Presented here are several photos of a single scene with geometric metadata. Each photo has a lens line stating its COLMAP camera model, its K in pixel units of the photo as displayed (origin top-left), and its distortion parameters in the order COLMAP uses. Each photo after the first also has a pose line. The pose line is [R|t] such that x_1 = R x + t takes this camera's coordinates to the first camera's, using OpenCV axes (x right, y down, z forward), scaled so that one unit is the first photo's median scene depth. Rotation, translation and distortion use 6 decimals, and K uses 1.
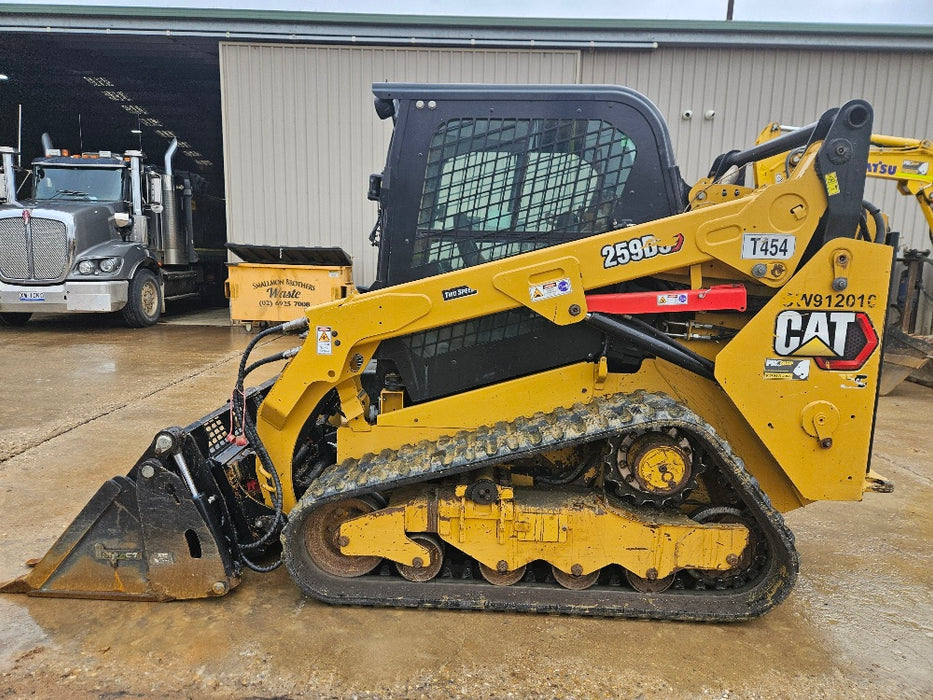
lens RADIAL K [[623.5, 0, 462.9], [0, 623.5, 351.6], [0, 0, 1]] dist [0.086750, -0.082555]
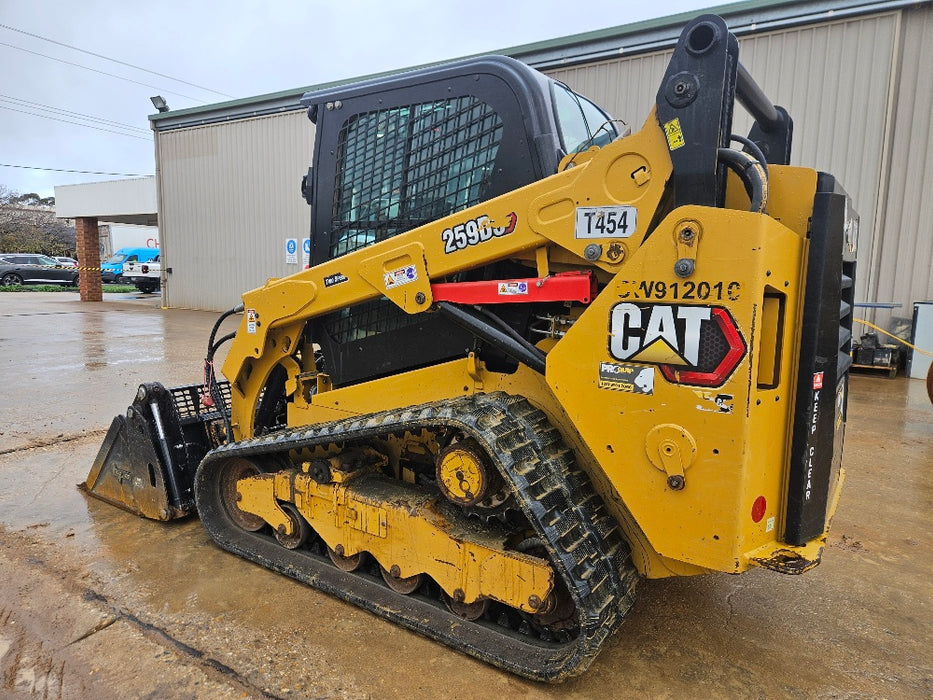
lens RADIAL K [[623.5, 0, 462.9], [0, 623.5, 351.6], [0, 0, 1]] dist [0.086750, -0.082555]
pose [[0.844745, 0.061865, -0.531581, 0.754403], [-0.079474, 0.996784, -0.010288, 0.019503], [0.529235, 0.050938, 0.846945, 0.237422]]
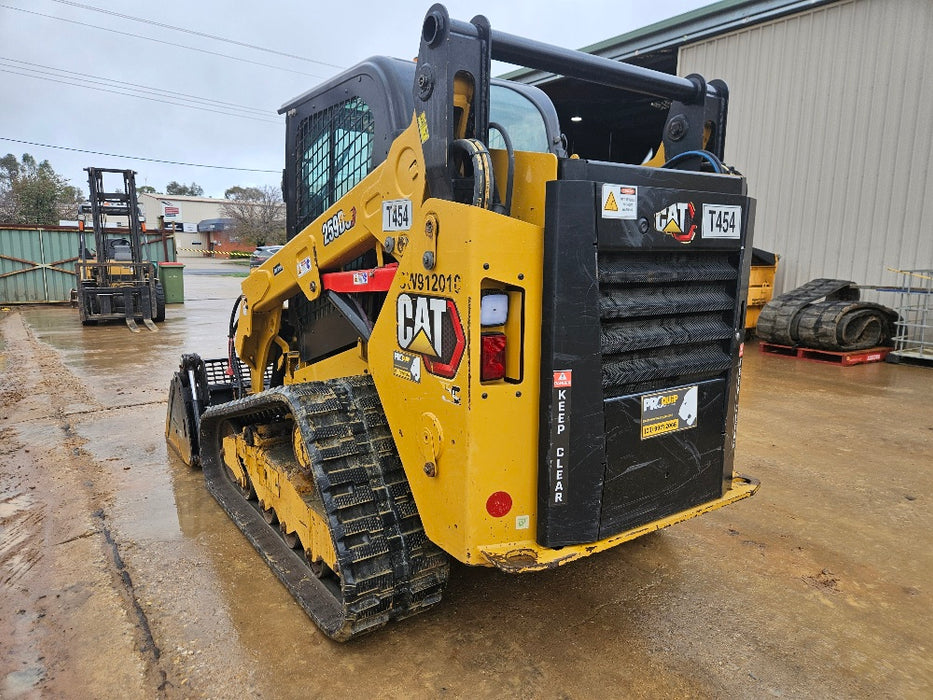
lens RADIAL K [[622.6, 0, 466.4], [0, 622.6, 359.7], [0, 0, 1]] dist [0.087580, -0.078774]
pose [[0.606067, 0.117089, -0.786748, 1.192111], [-0.116839, 0.991482, 0.057553, -0.035774], [0.786786, 0.057042, 0.614585, 0.571728]]
